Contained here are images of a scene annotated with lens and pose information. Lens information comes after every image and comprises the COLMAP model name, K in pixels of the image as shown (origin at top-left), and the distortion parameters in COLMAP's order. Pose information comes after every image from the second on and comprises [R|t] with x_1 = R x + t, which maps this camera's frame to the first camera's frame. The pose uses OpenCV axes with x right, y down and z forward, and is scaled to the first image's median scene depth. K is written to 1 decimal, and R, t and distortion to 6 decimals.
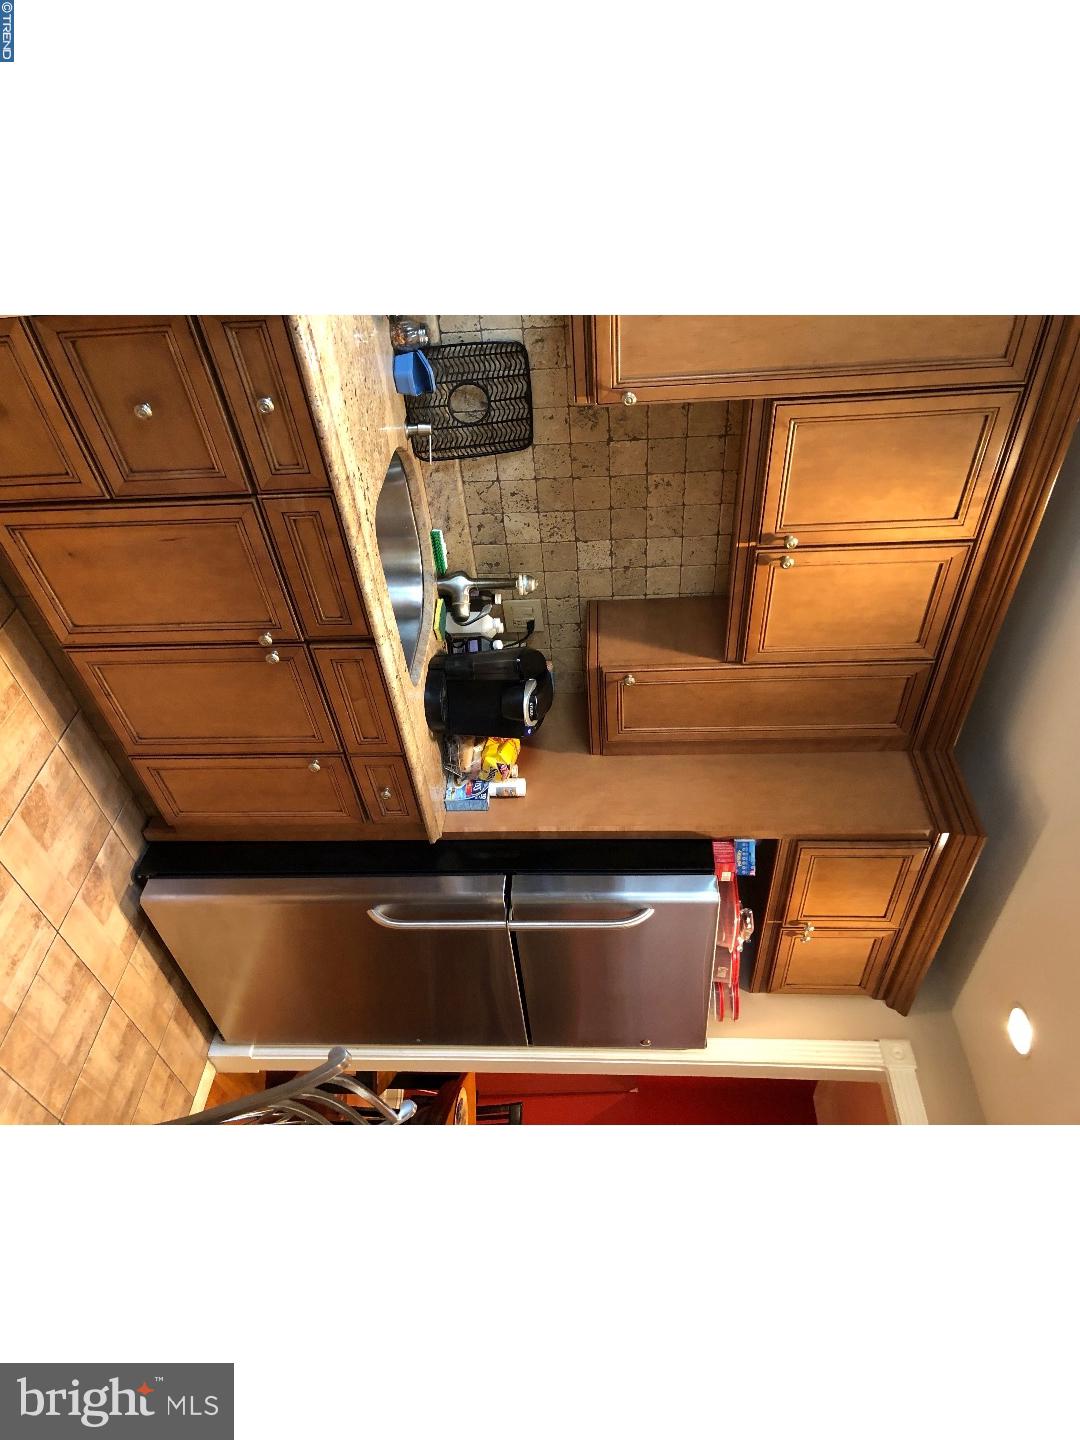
lens RADIAL K [[887.6, 0, 541.2], [0, 887.6, 715.3], [0, 0, 1]] dist [0.013020, -0.002013]
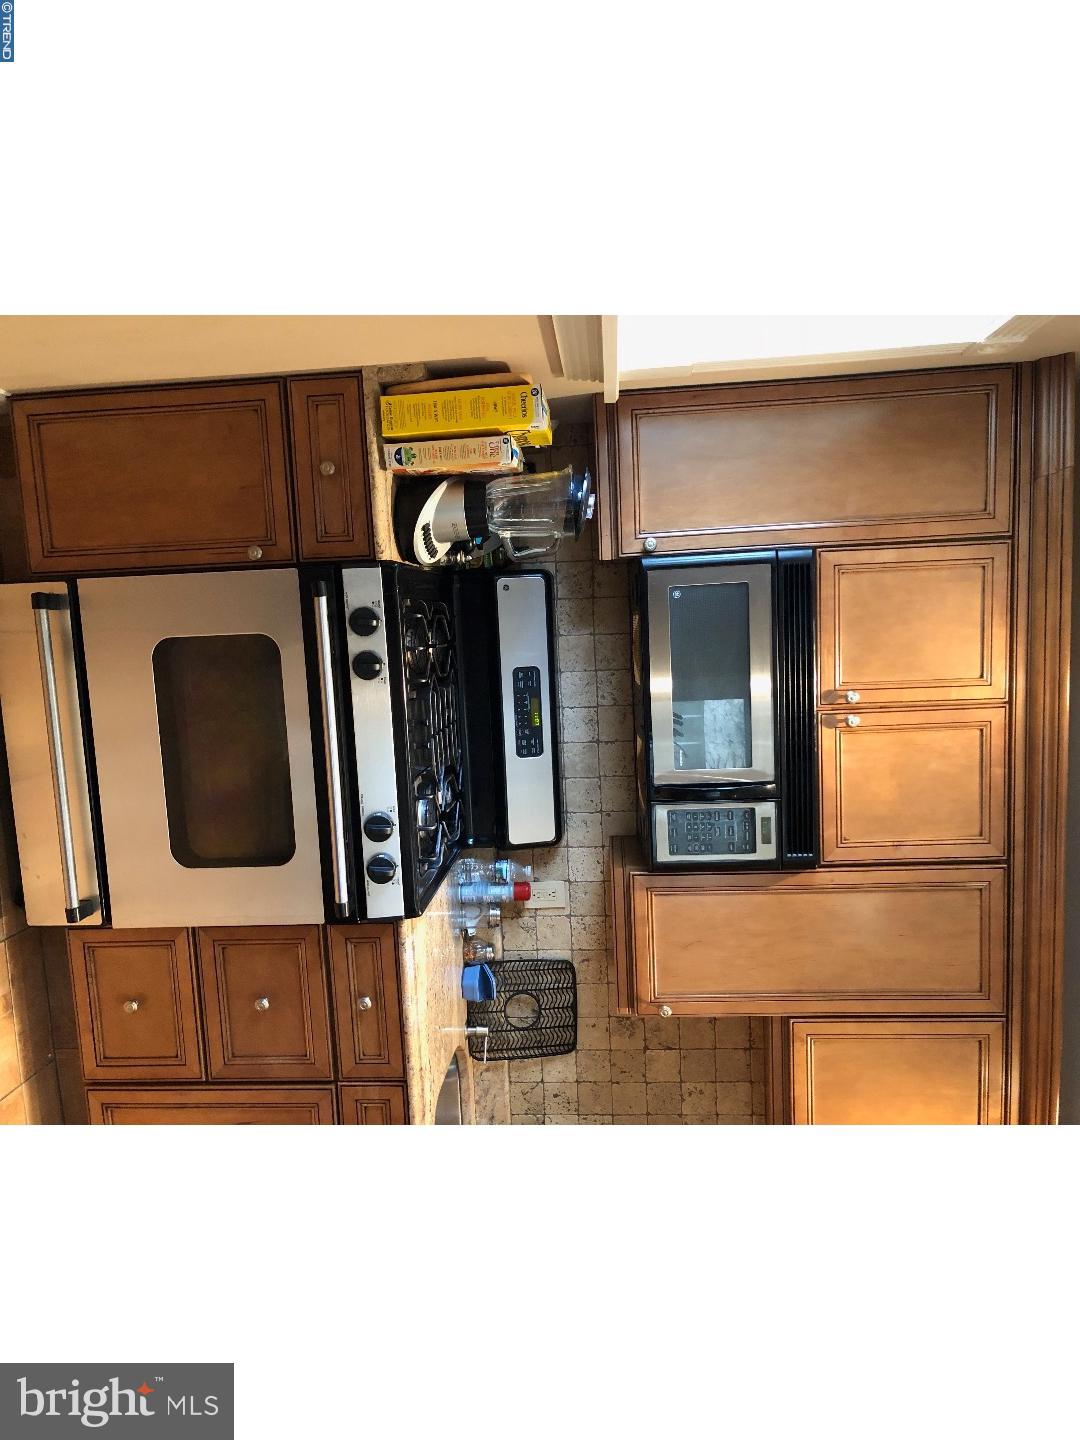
lens RADIAL K [[887.6, 0, 541.2], [0, 887.6, 715.3], [0, 0, 1]] dist [0.013020, -0.002013]
pose [[0.999068, 0.033207, -0.027570, -0.037859], [-0.043145, 0.785588, -0.617243, 0.057046], [0.001162, 0.617858, 0.786289, -0.136150]]
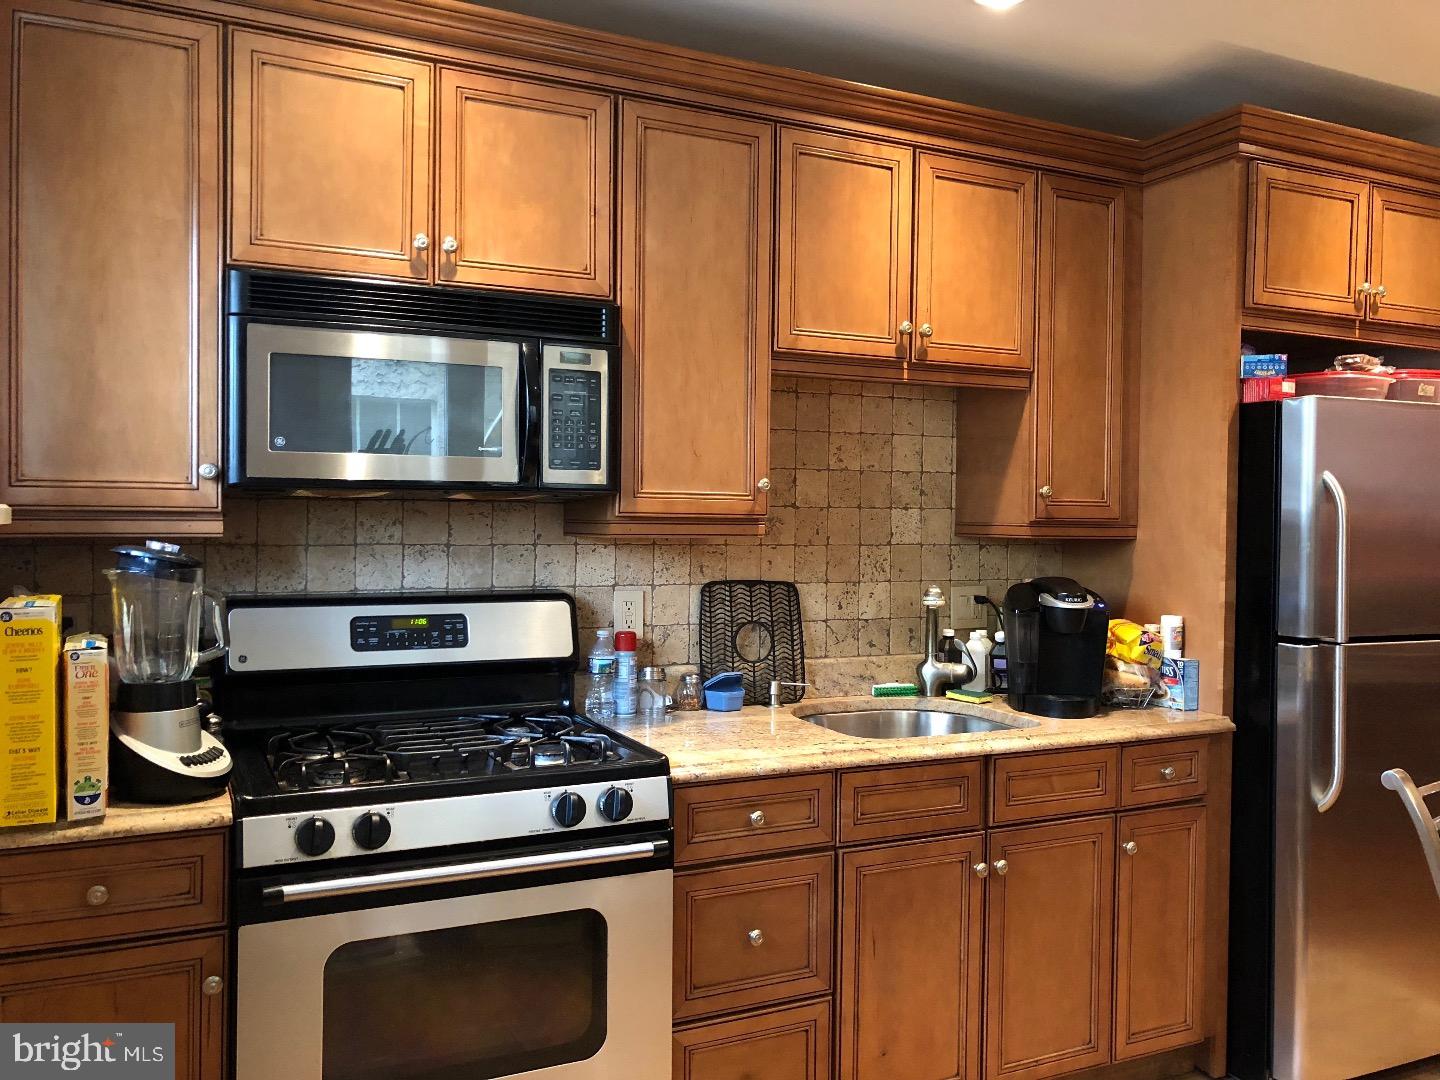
lens RADIAL K [[1176.3, 0, 706.6], [0, 1176.3, 532.5], [0, 0, 1]] dist [0.069087, -0.123685]
pose [[0.060056, -0.996559, 0.057131, -0.036074], [0.942352, 0.037728, -0.332490, 0.042132], [0.329190, 0.073806, 0.941375, -0.292565]]
